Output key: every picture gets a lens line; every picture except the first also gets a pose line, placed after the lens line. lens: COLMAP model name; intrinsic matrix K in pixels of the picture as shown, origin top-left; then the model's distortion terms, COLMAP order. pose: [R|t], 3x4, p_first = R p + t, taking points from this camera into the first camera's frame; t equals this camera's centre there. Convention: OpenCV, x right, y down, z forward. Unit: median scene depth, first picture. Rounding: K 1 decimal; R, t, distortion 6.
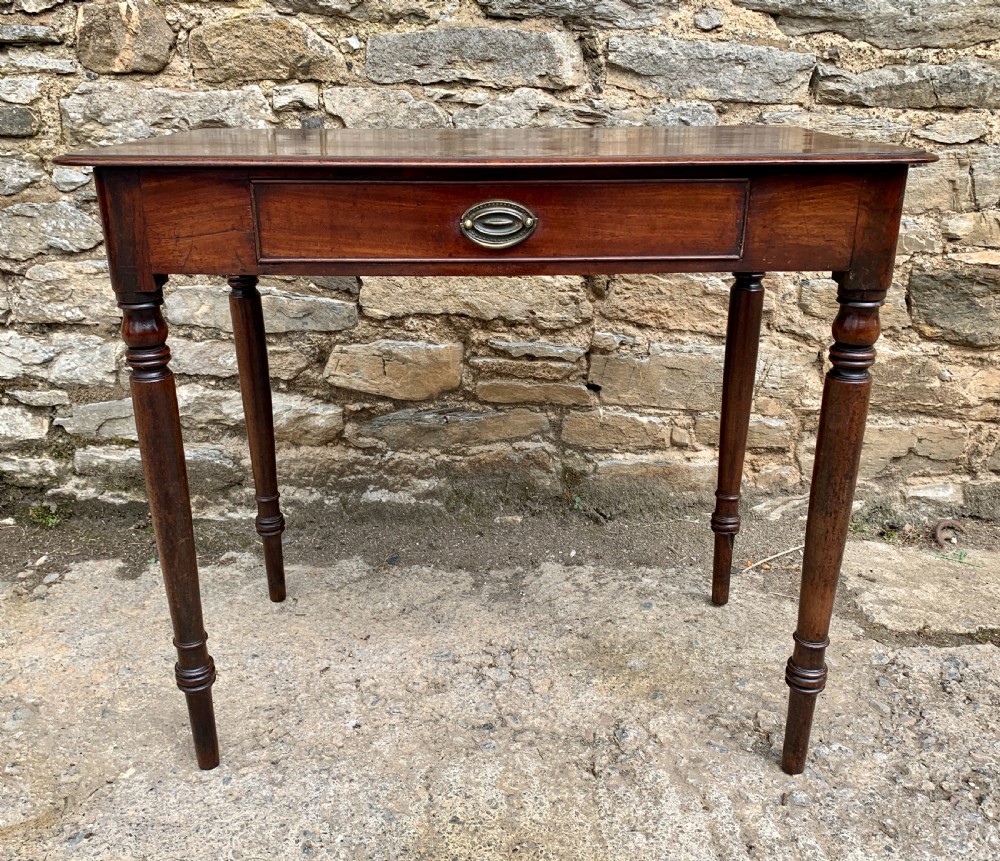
lens RADIAL K [[958.0, 0, 479.0], [0, 958.0, 429.4], [0, 0, 1]] dist [0.034047, -0.039219]
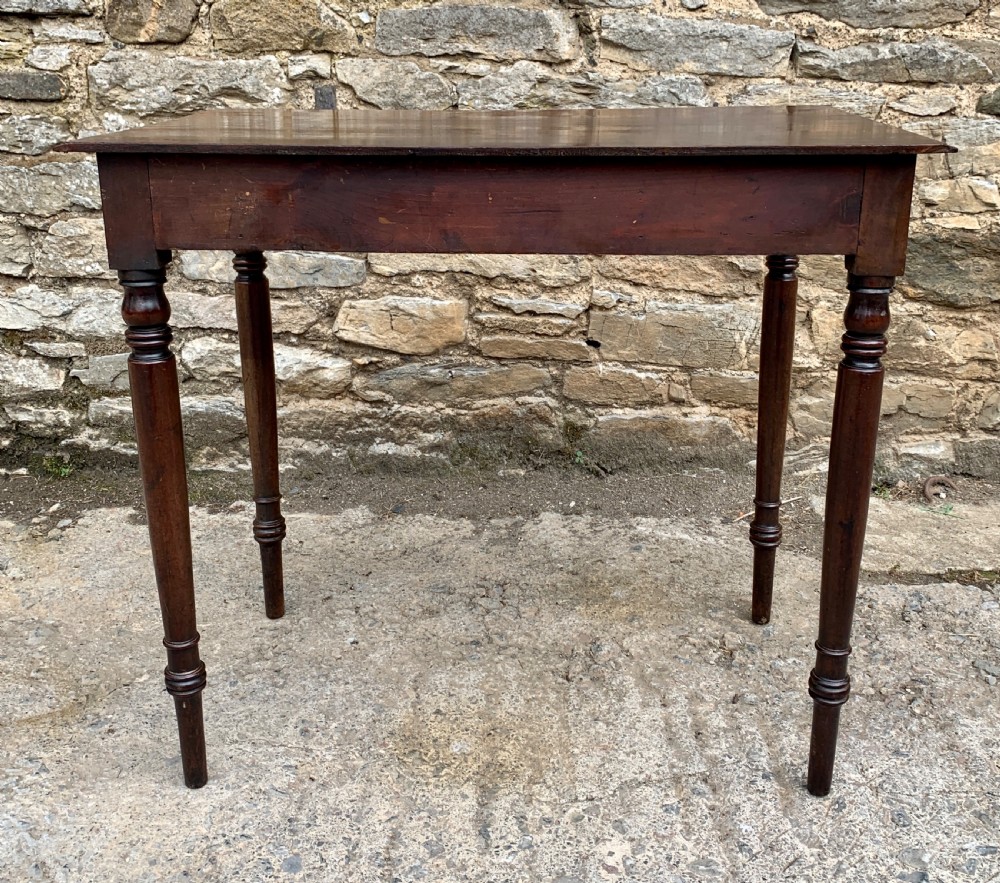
lens RADIAL K [[1112.0, 0, 533.9], [0, 1112.0, 379.9], [0, 0, 1]] dist [0.093303, -0.204665]
pose [[0.999957, 0.007940, 0.004779, 0.054987], [-0.007709, 0.998884, -0.046596, 0.057348], [-0.005143, 0.046557, 0.998902, -0.225981]]
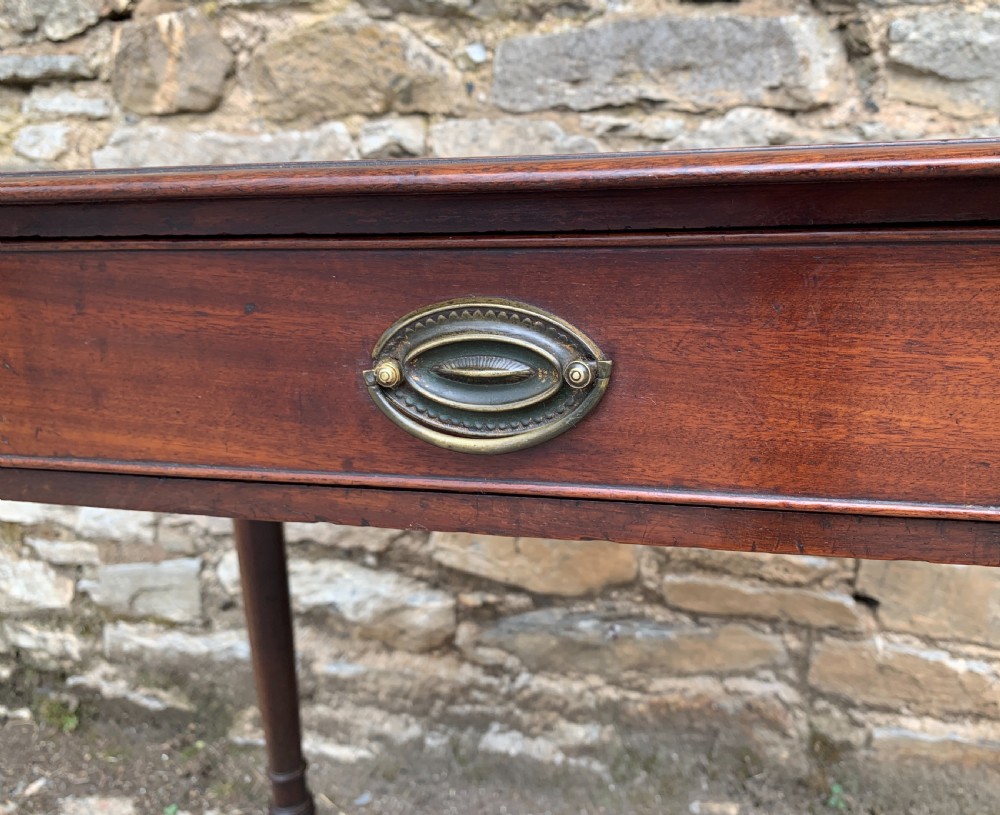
lens RADIAL K [[921.3, 0, 538.4], [0, 921.3, 357.9], [0, 0, 1]] dist [0.014144, -0.031331]
pose [[0.971153, 0.021622, -0.237476, 0.062427], [-0.057798, 0.987528, -0.146451, -0.106089], [0.231348, 0.155953, 0.960290, 0.431136]]
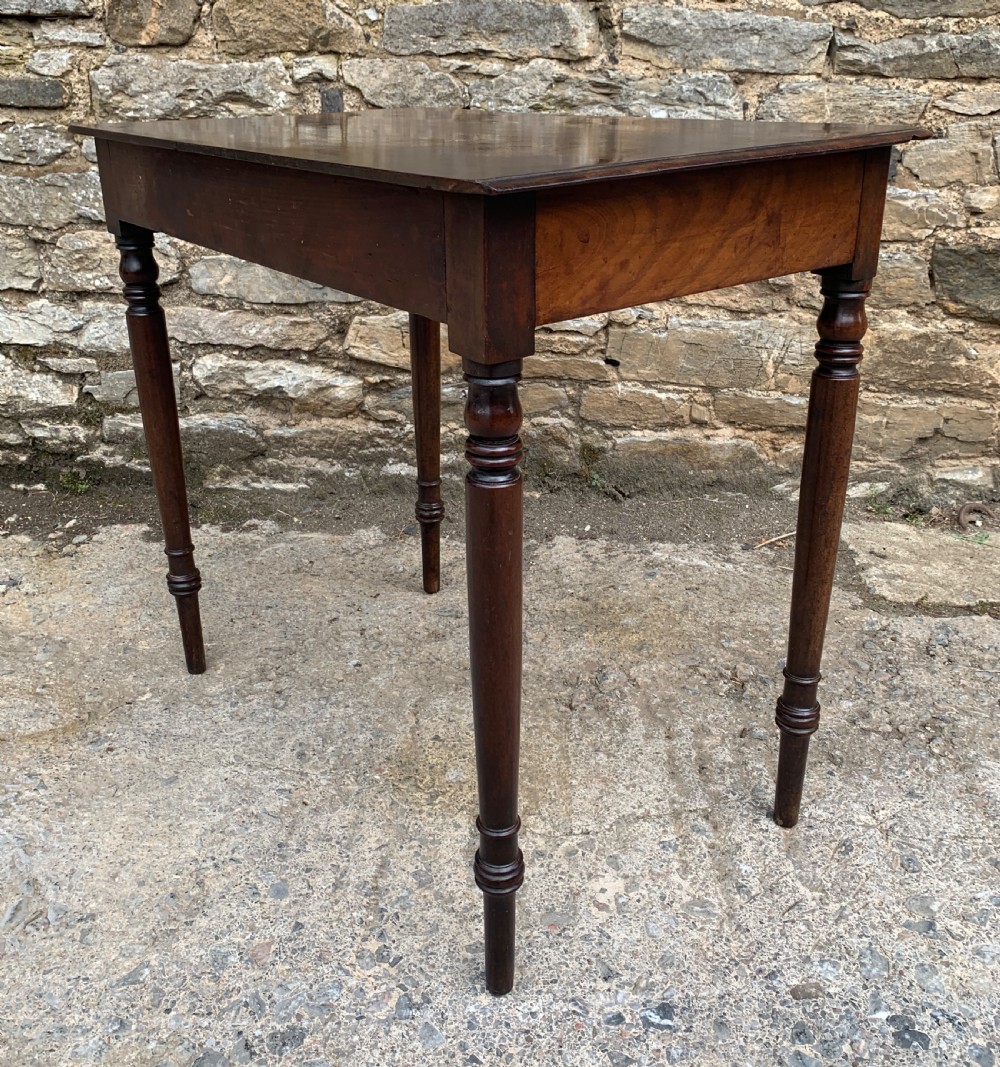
lens RADIAL K [[1104.0, 0, 507.2], [0, 1104.0, 482.8], [0, 0, 1]] dist [0.087636, -0.192052]
pose [[0.998166, 0.018683, -0.057582, 0.087879], [-0.016903, 0.999368, 0.031256, 0.052215], [0.058130, -0.030226, 0.997851, -0.177286]]
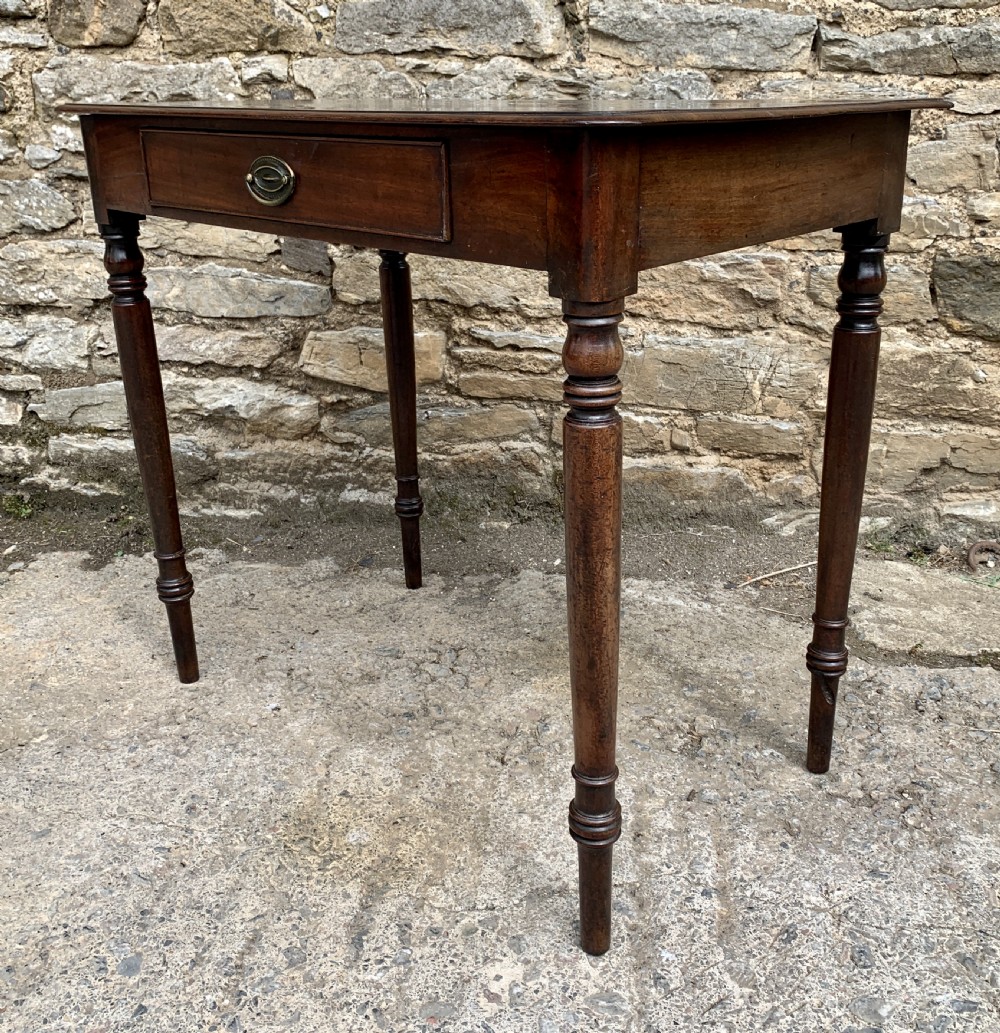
lens RADIAL K [[1131.4, 0, 507.9], [0, 1131.4, 470.5], [0, 0, 1]] dist [0.064862, -0.124336]
pose [[0.993871, 0.027130, -0.107164, 0.182178], [-0.028581, 0.999519, -0.012019, 0.061416], [0.106787, 0.015009, 0.994169, -0.098096]]
